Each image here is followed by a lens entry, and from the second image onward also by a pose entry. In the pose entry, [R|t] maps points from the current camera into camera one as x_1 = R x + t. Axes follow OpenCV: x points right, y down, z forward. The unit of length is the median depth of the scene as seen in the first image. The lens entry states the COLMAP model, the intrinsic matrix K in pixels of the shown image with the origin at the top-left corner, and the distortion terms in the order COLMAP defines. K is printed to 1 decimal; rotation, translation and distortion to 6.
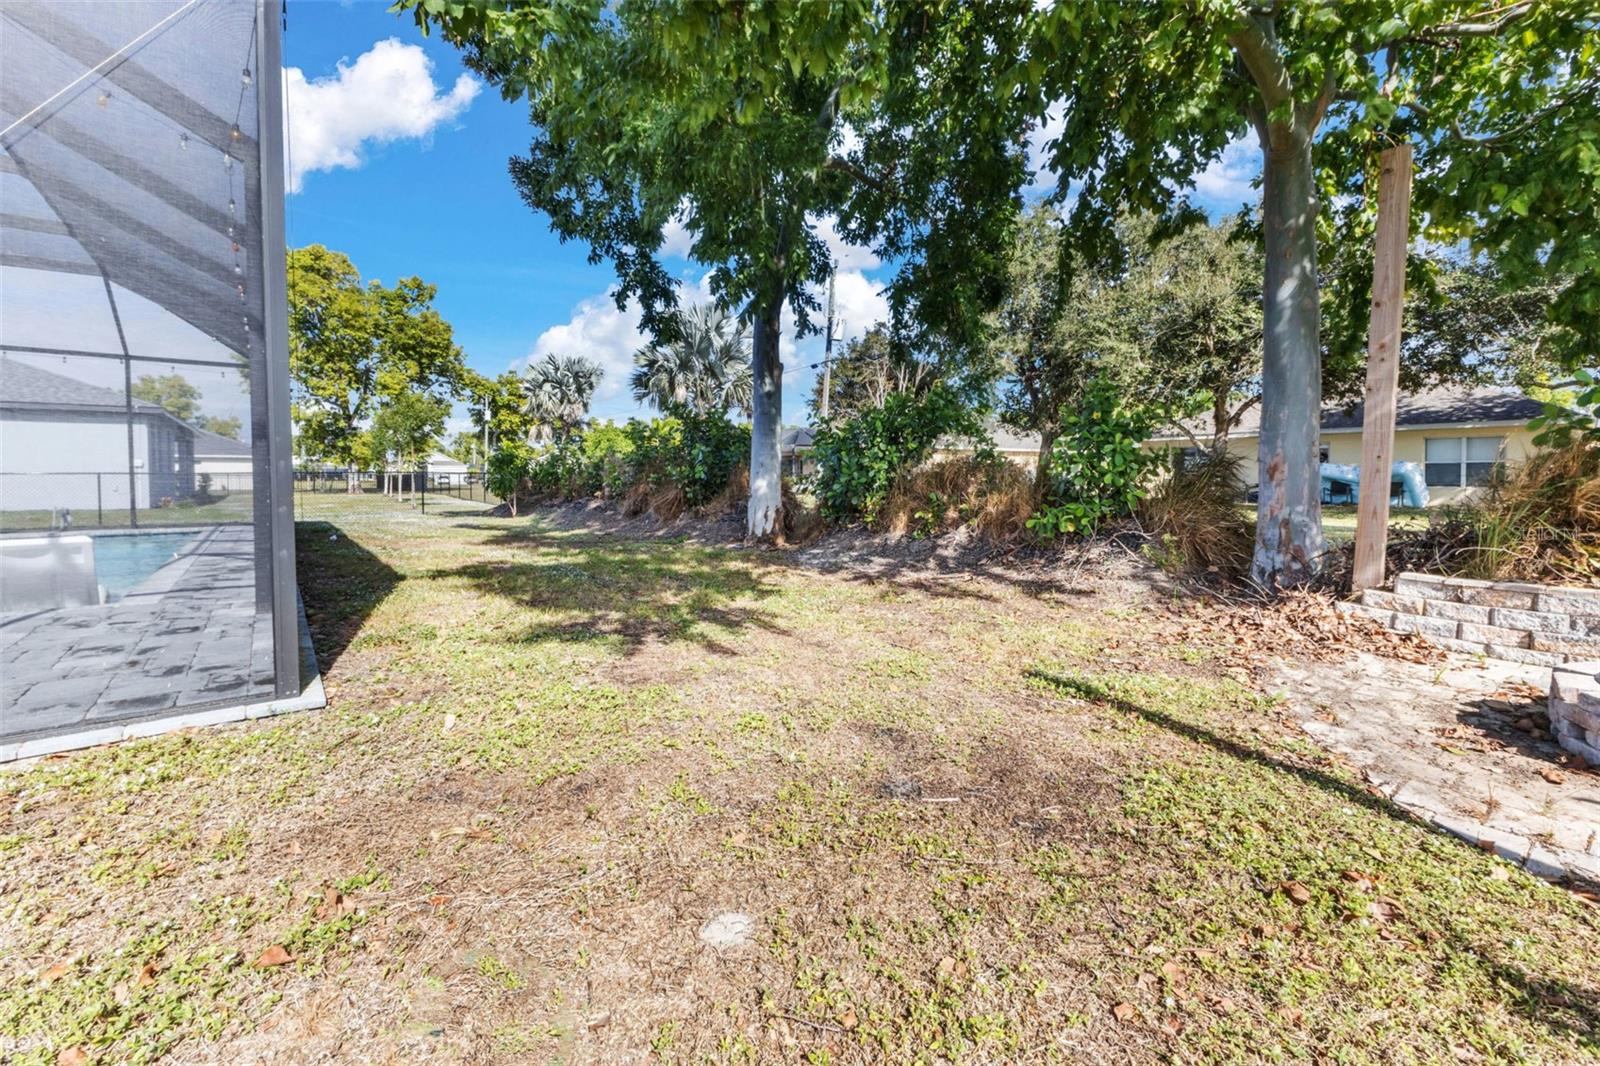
lens RADIAL K [[700.1, 0, 806.2], [0, 700.1, 504.3], [0, 0, 1]] dist [0.016952, -0.005639]
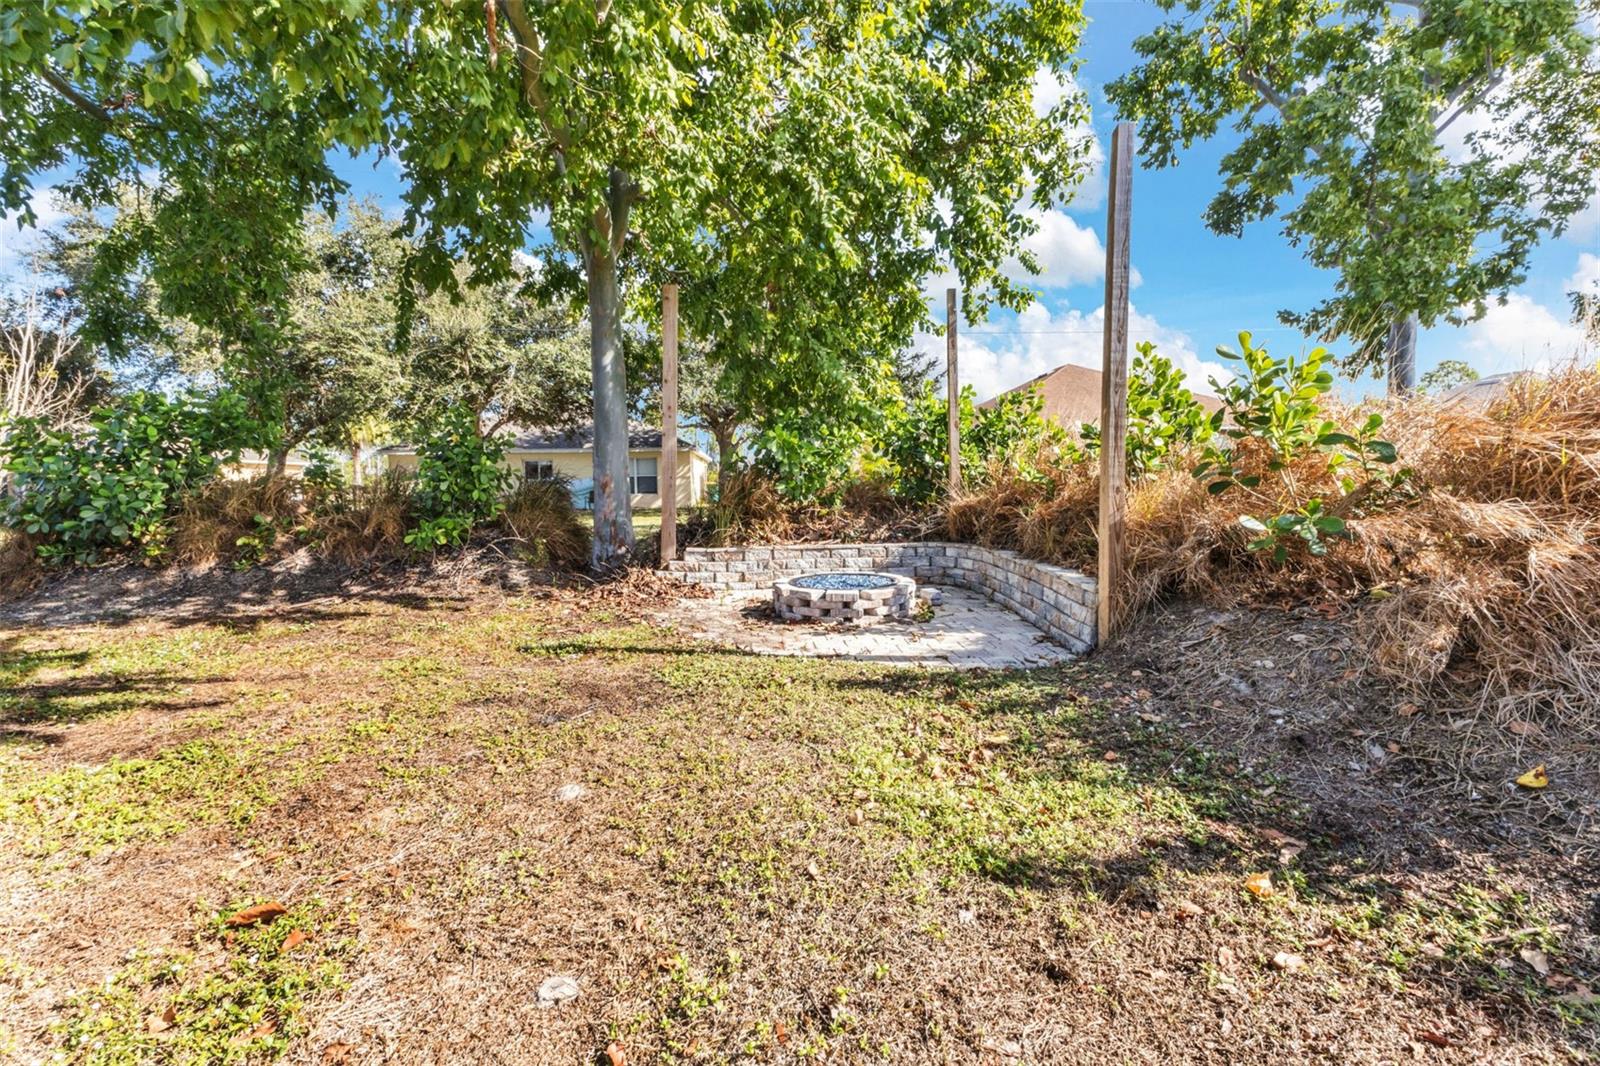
lens RADIAL K [[700.1, 0, 802.4], [0, 700.1, 534.9], [0, 0, 1]] dist [0.016952, -0.005639]
pose [[0.531780, -0.073758, 0.843665, -0.221527], [0.052542, 0.997154, 0.054059, -0.004139], [-0.845251, 0.015580, 0.534142, -0.055114]]
